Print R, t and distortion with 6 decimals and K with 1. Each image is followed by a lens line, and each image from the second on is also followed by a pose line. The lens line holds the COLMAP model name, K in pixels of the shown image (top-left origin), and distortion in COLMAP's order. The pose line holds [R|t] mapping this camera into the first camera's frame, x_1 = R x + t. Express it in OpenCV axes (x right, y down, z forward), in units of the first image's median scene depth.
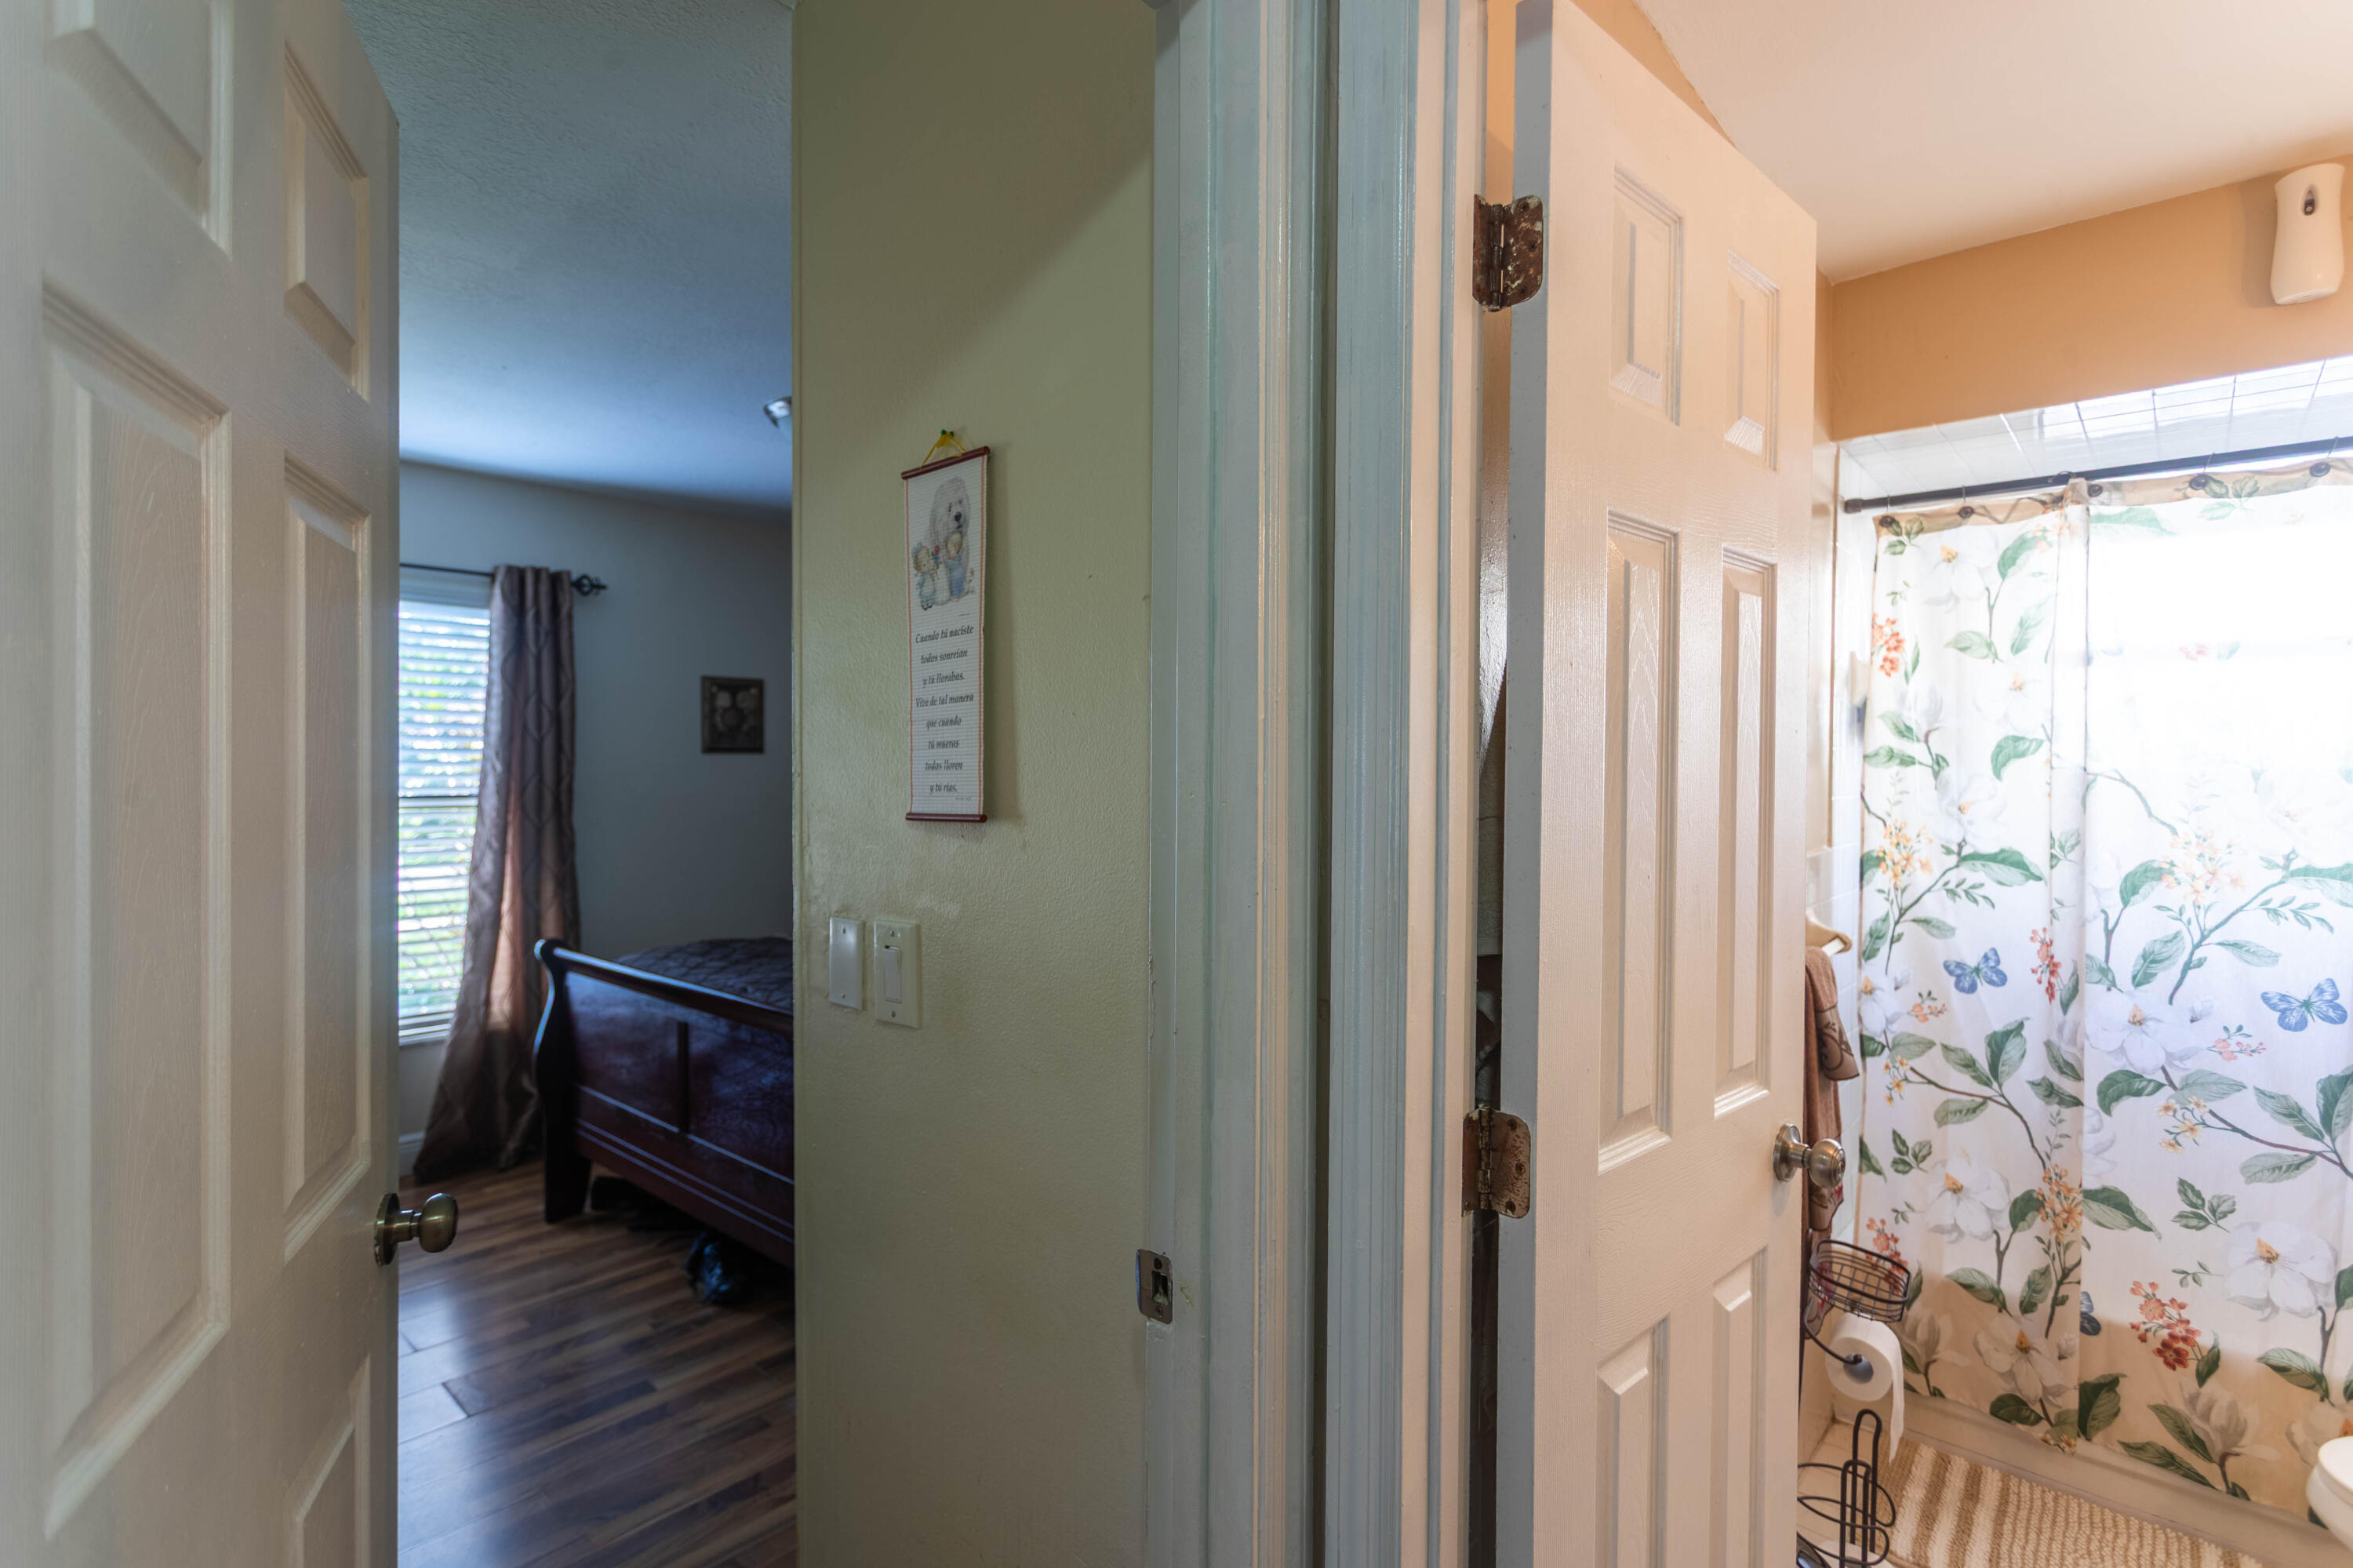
lens RADIAL K [[1110.0, 0, 1175.6], [0, 1110.0, 777.8], [0, 0, 1]] dist [0.003633, -0.001294]
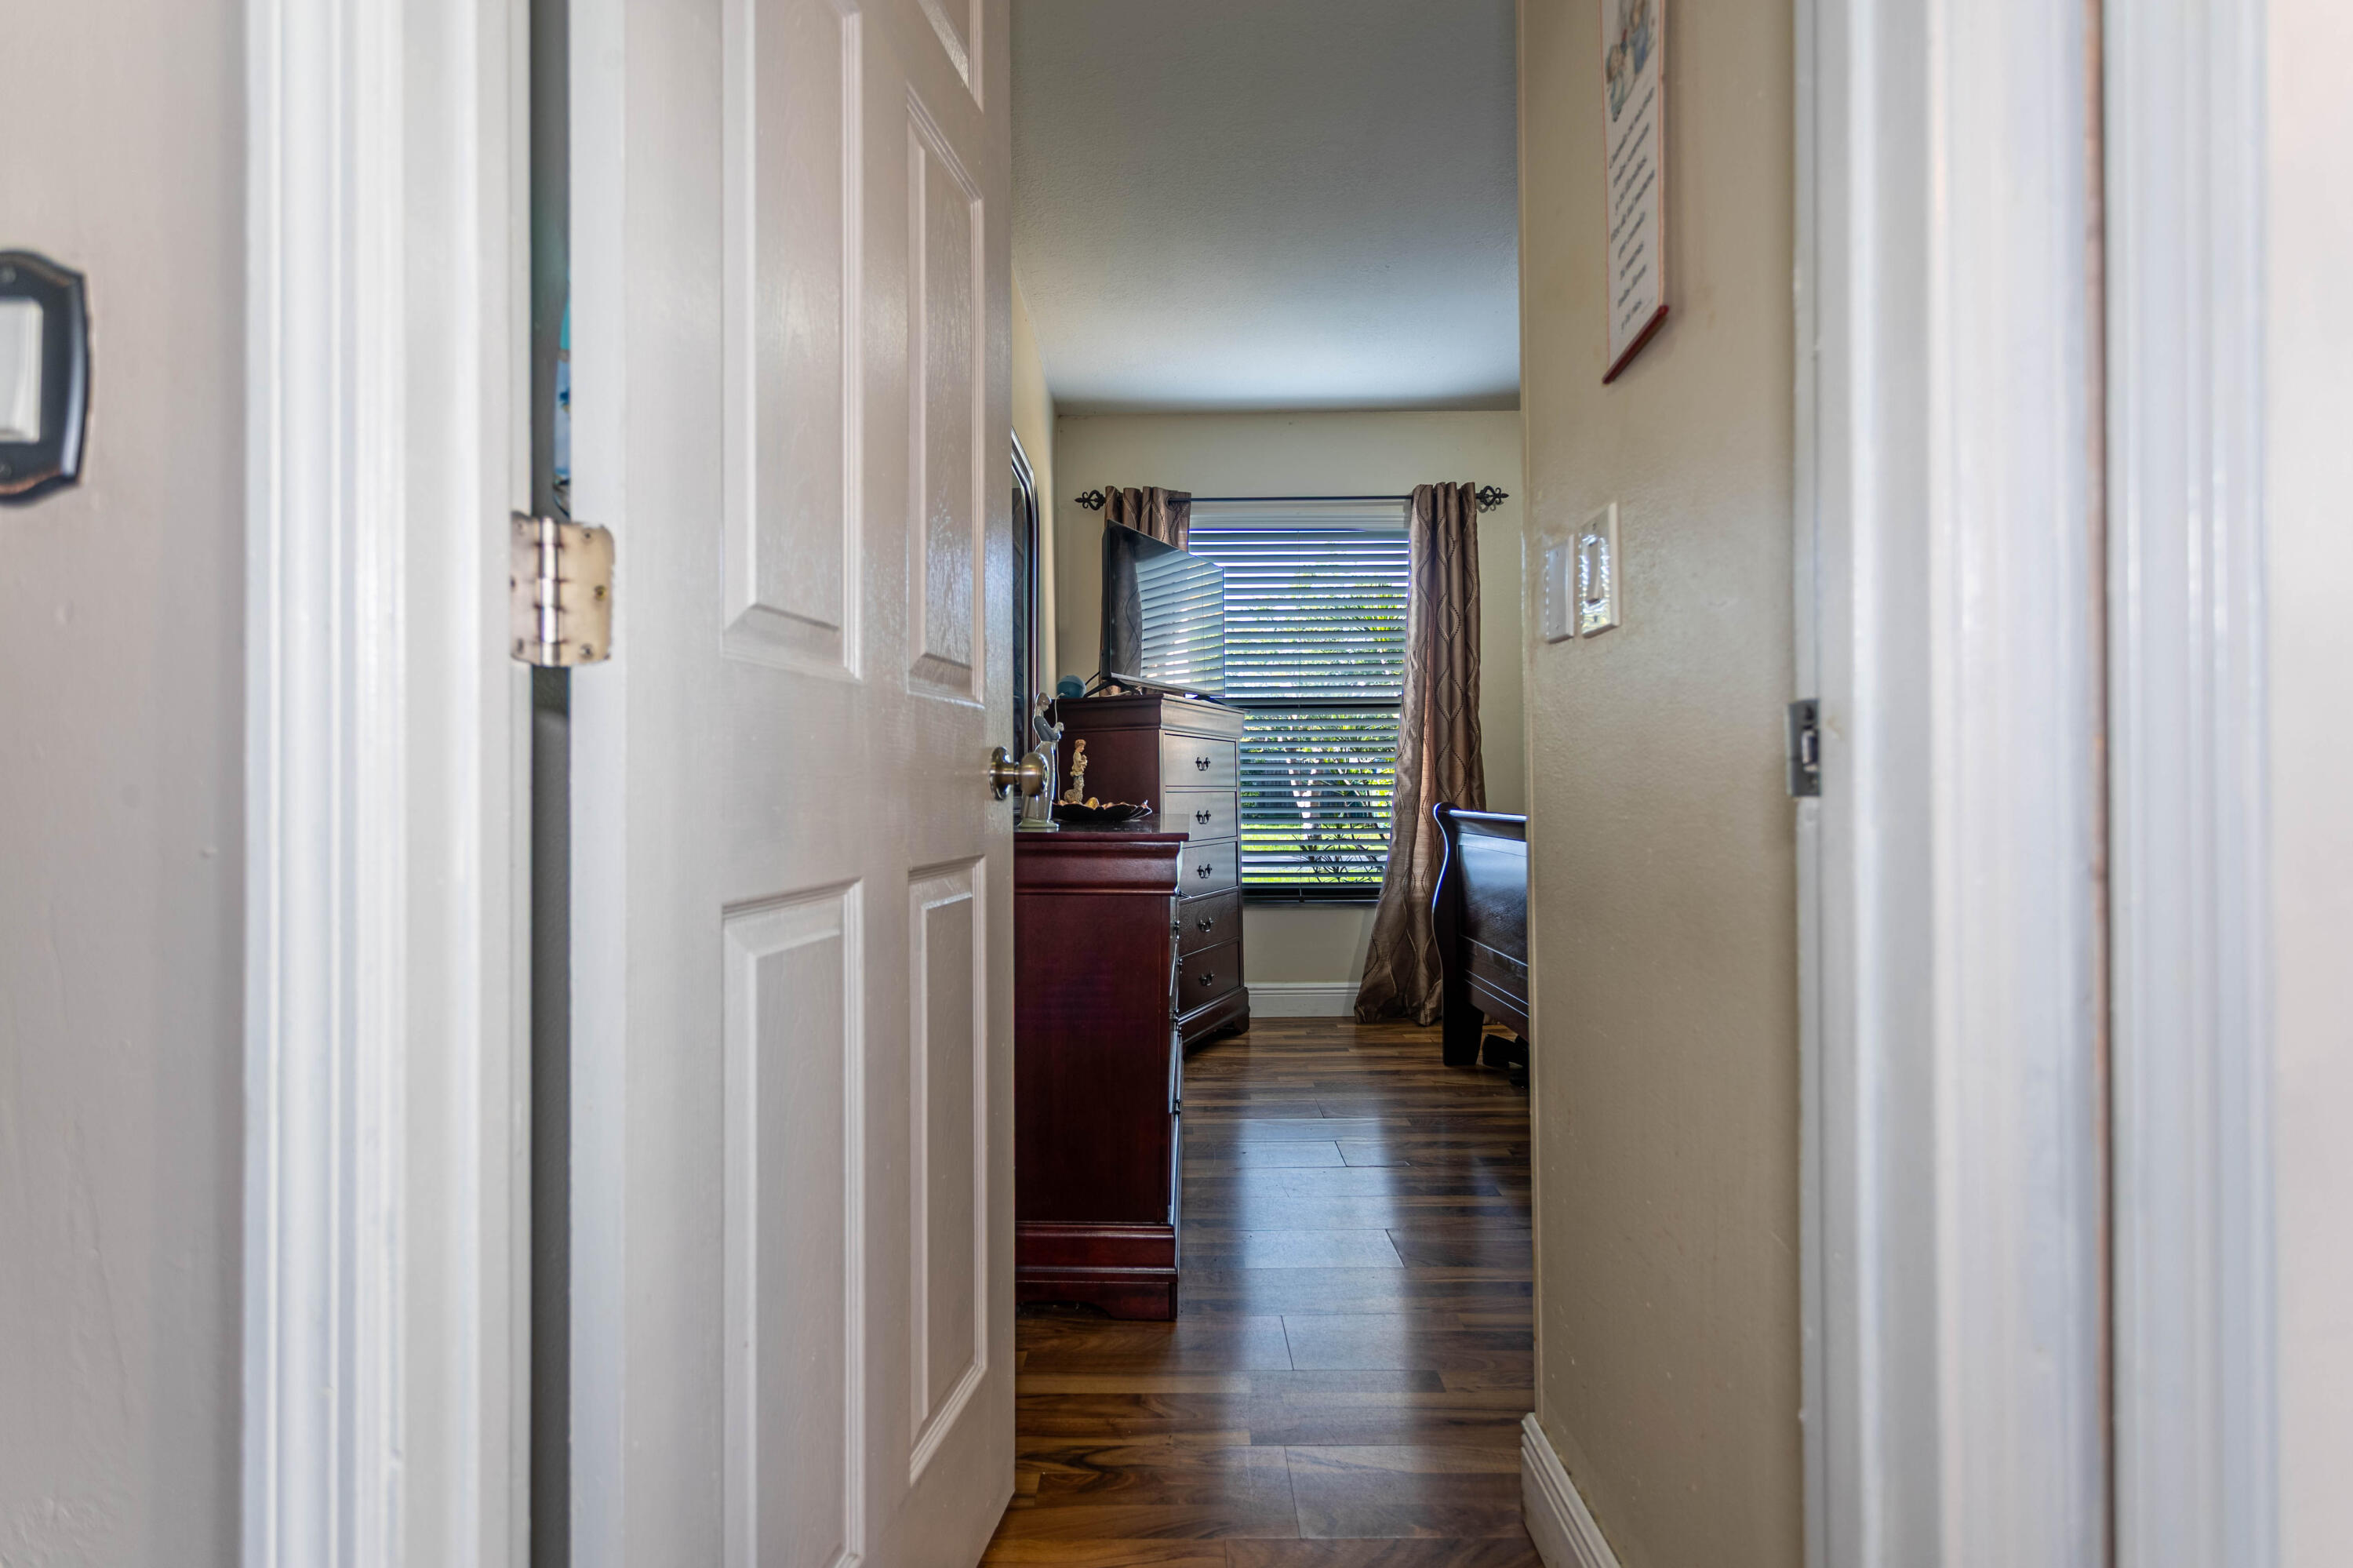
lens RADIAL K [[1110.0, 0, 1155.3], [0, 1110.0, 774.4], [0, 0, 1]] dist [0.003633, -0.001294]
pose [[0.660844, -0.015133, -0.750371, 0.097849], [0.002667, 0.999838, -0.017816, 0.208424], [0.750519, 0.009773, 0.660777, 0.107457]]
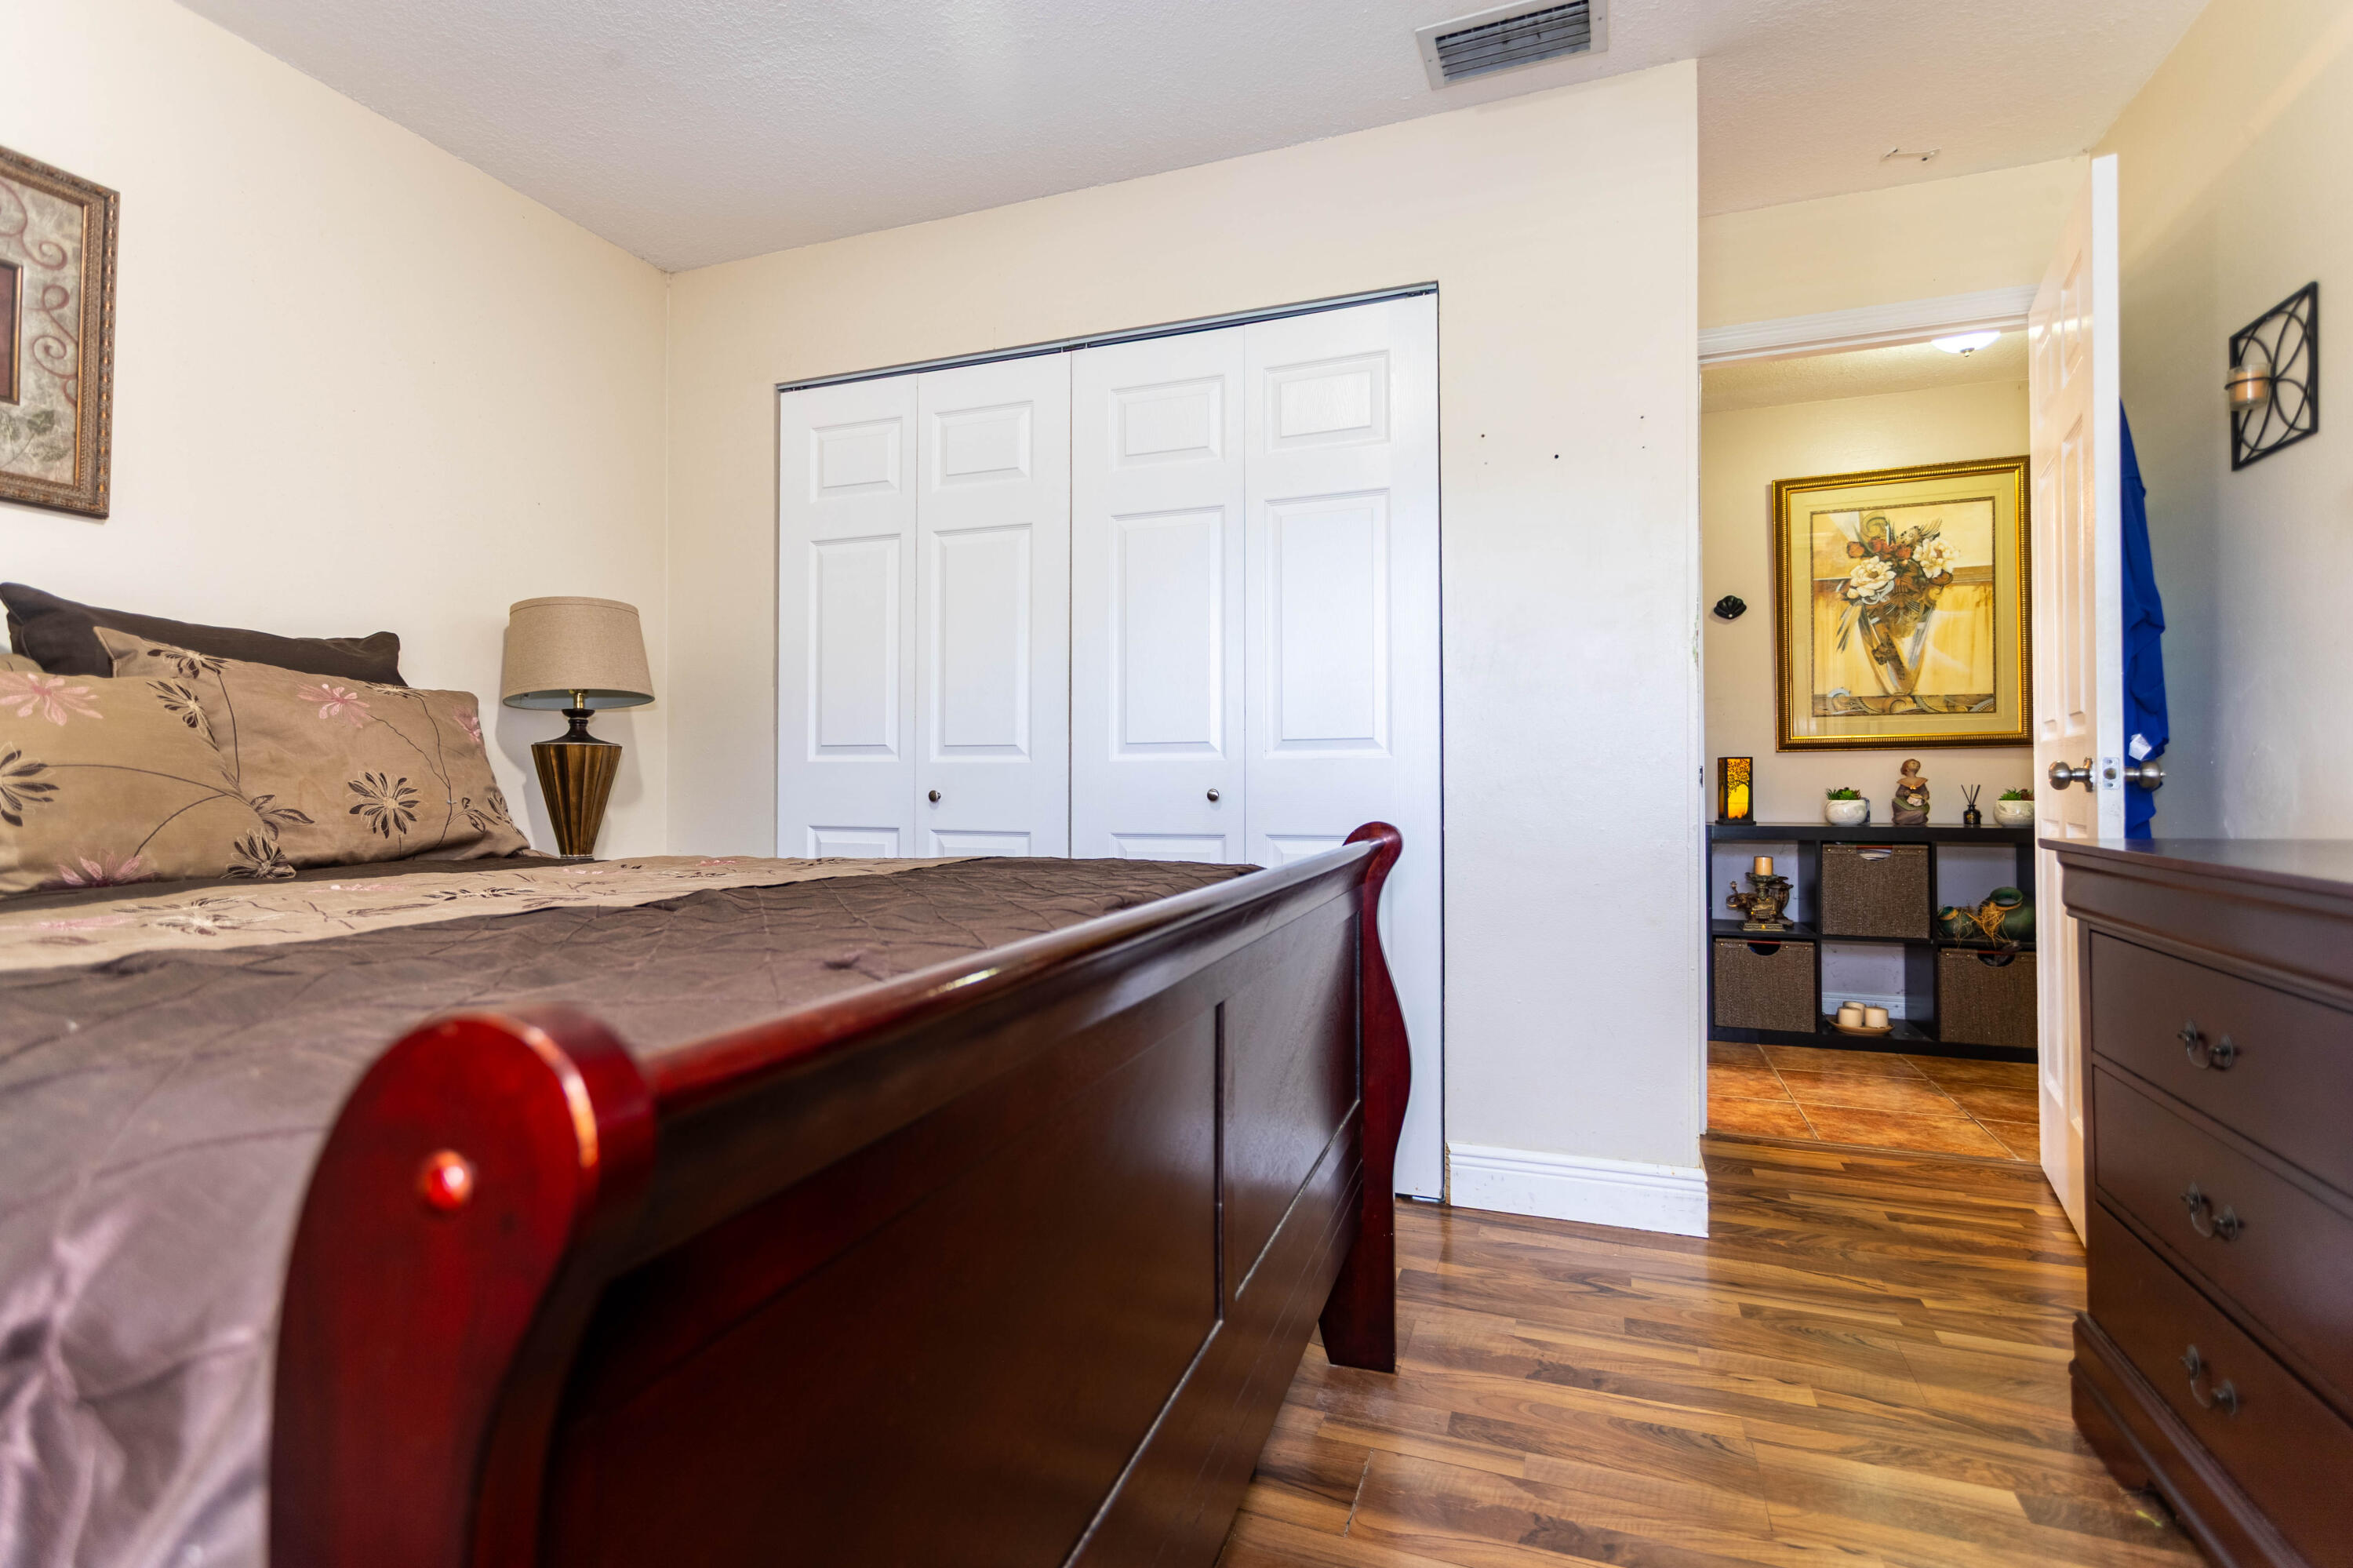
lens RADIAL K [[1110.0, 0, 1166.7], [0, 1110.0, 776.9], [0, 0, 1]] dist [0.003633, -0.001294]
pose [[-0.355503, 0.001198, 0.934674, -1.008186], [0.006017, 0.999981, 0.001007, 0.191028], [-0.934656, 0.005982, -0.355504, 1.494371]]
